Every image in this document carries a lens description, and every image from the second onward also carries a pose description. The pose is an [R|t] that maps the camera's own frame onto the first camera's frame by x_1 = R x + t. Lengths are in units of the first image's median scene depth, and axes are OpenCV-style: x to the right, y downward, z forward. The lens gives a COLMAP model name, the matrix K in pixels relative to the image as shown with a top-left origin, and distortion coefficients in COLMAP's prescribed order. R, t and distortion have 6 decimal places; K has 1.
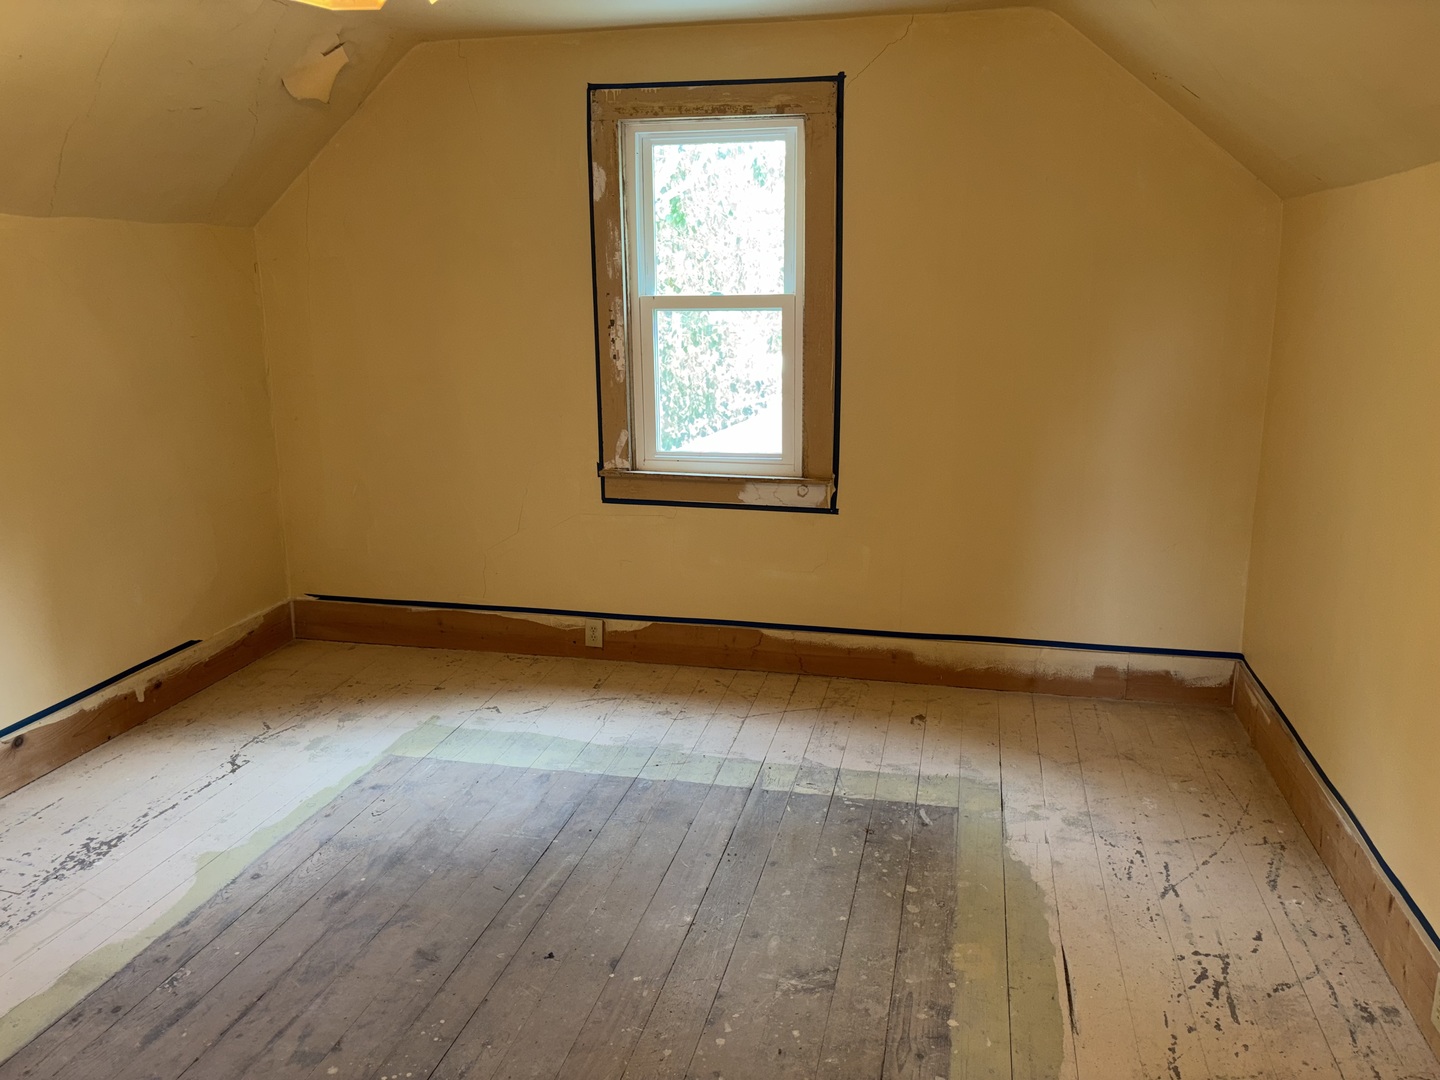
lens RADIAL K [[1091.9, 0, 729.0], [0, 1091.9, 538.0], [0, 0, 1]] dist [0.064451, -0.074360]
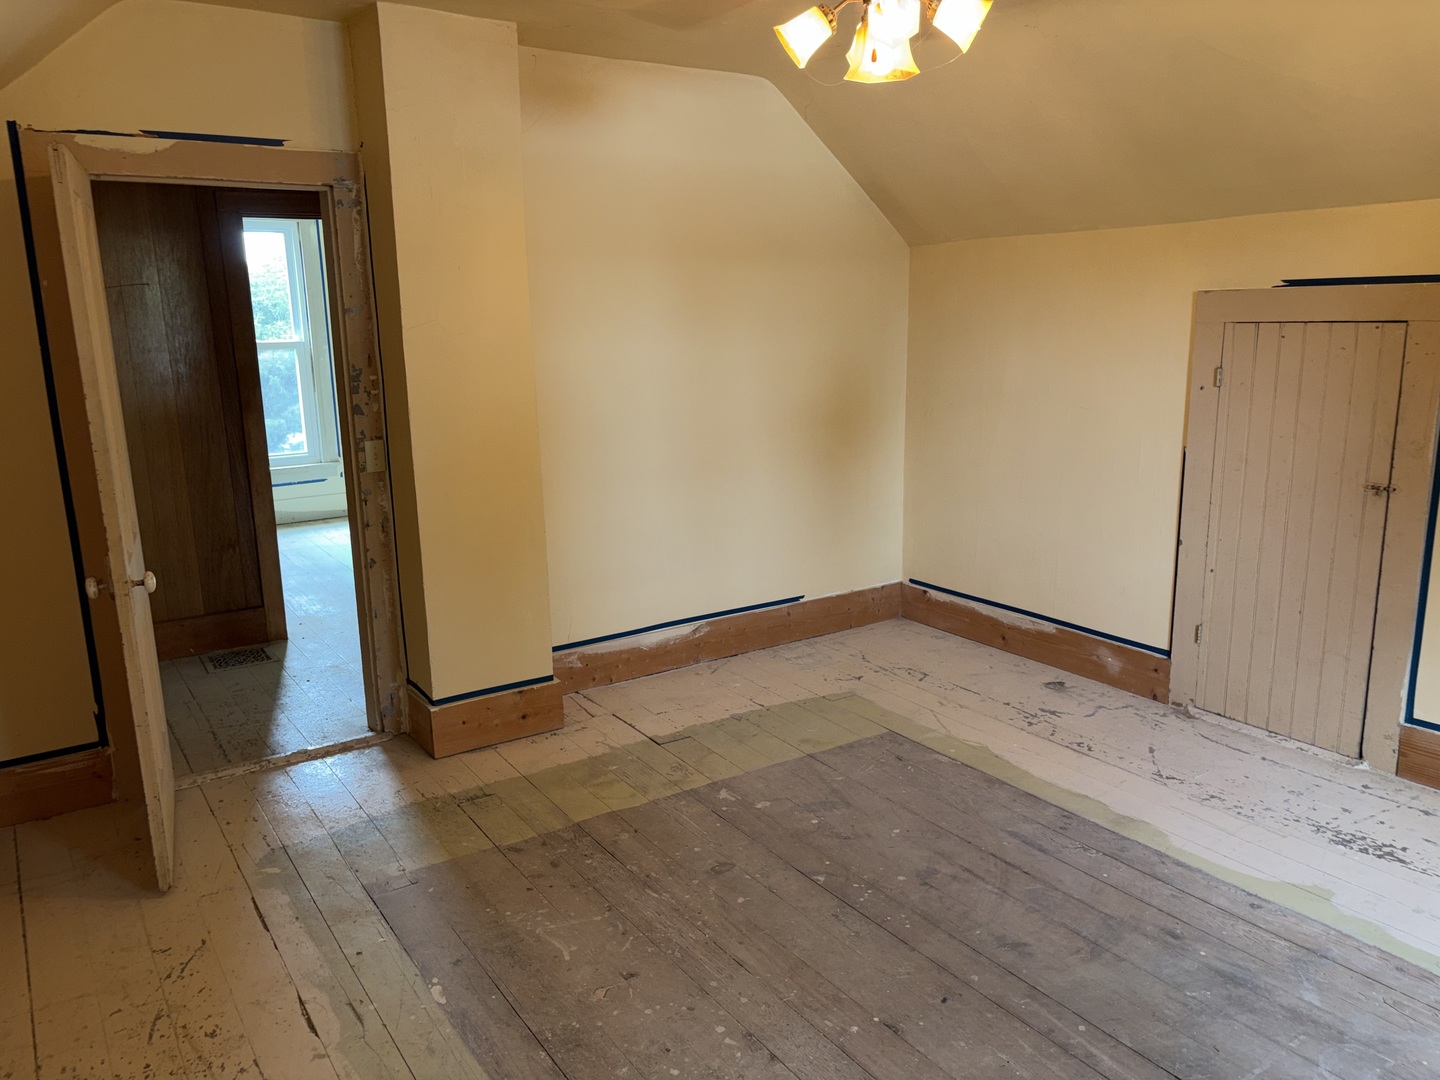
lens RADIAL K [[1091.9, 0, 726.5], [0, 1091.9, 532.8], [0, 0, 1]] dist [0.064451, -0.074360]
pose [[-0.687901, 0.173508, -0.704761, 0.593876], [-0.129499, 0.926084, 0.354398, -0.319216], [0.714159, 0.335056, -0.614585, 1.384154]]
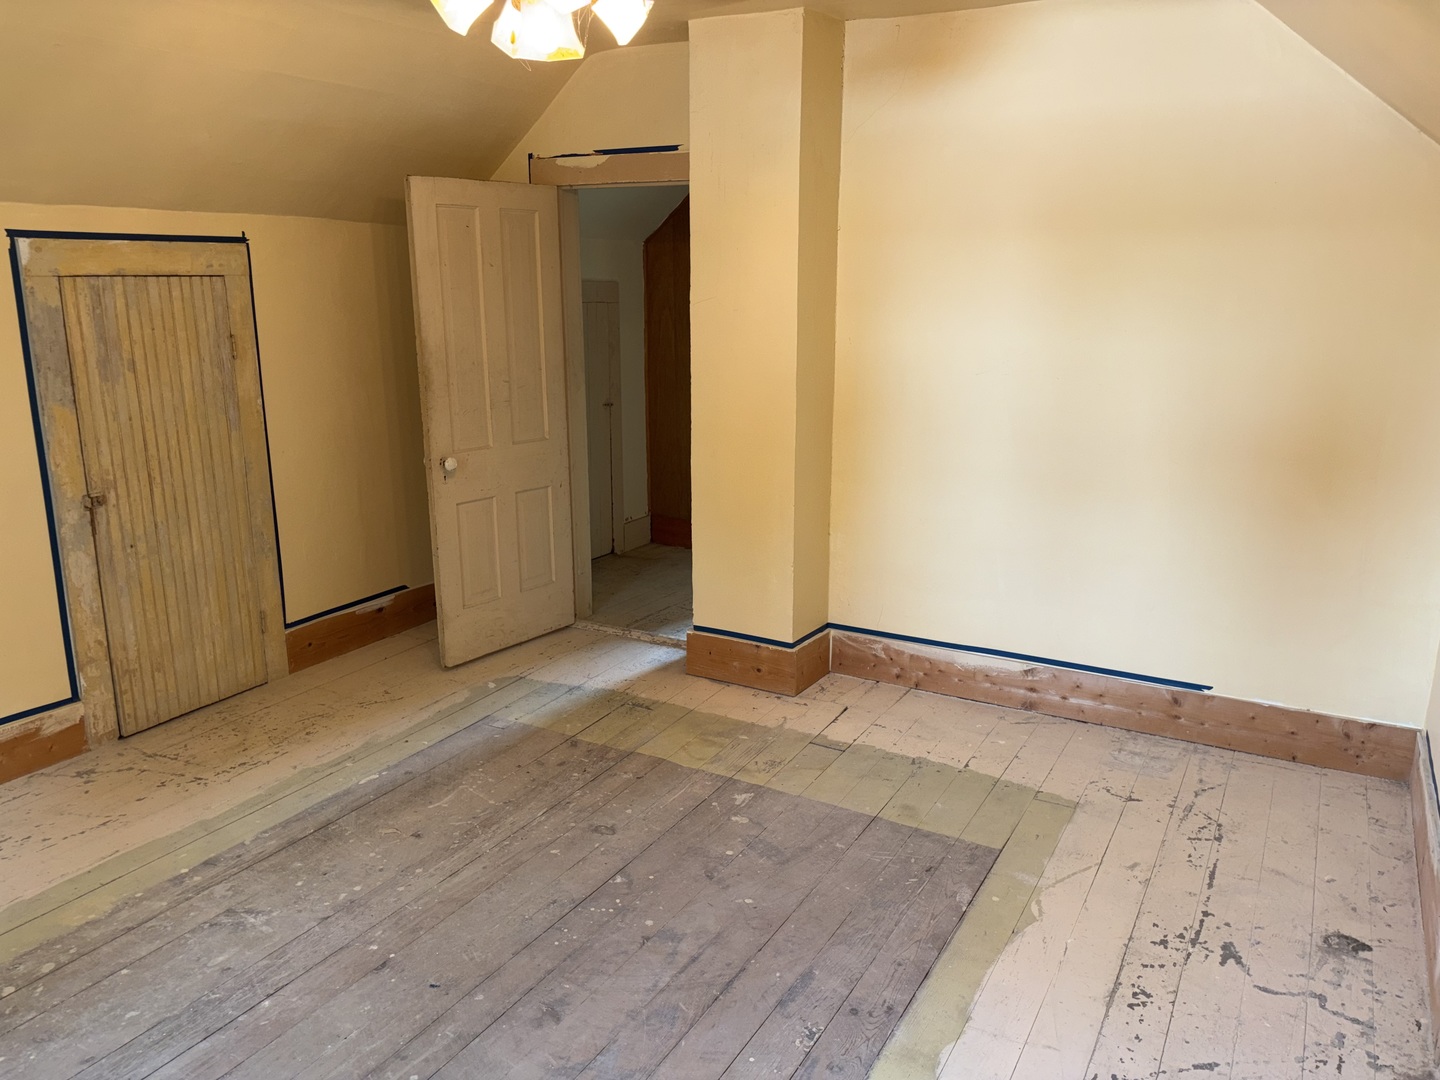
lens RADIAL K [[1091.9, 0, 715.0], [0, 1091.9, 527.3], [0, 0, 1]] dist [0.064451, -0.074360]
pose [[-0.958780, -0.055288, 0.278720, -0.673870], [0.068183, 0.907467, 0.414553, -0.378488], [-0.275849, 0.416469, -0.866291, 1.679645]]
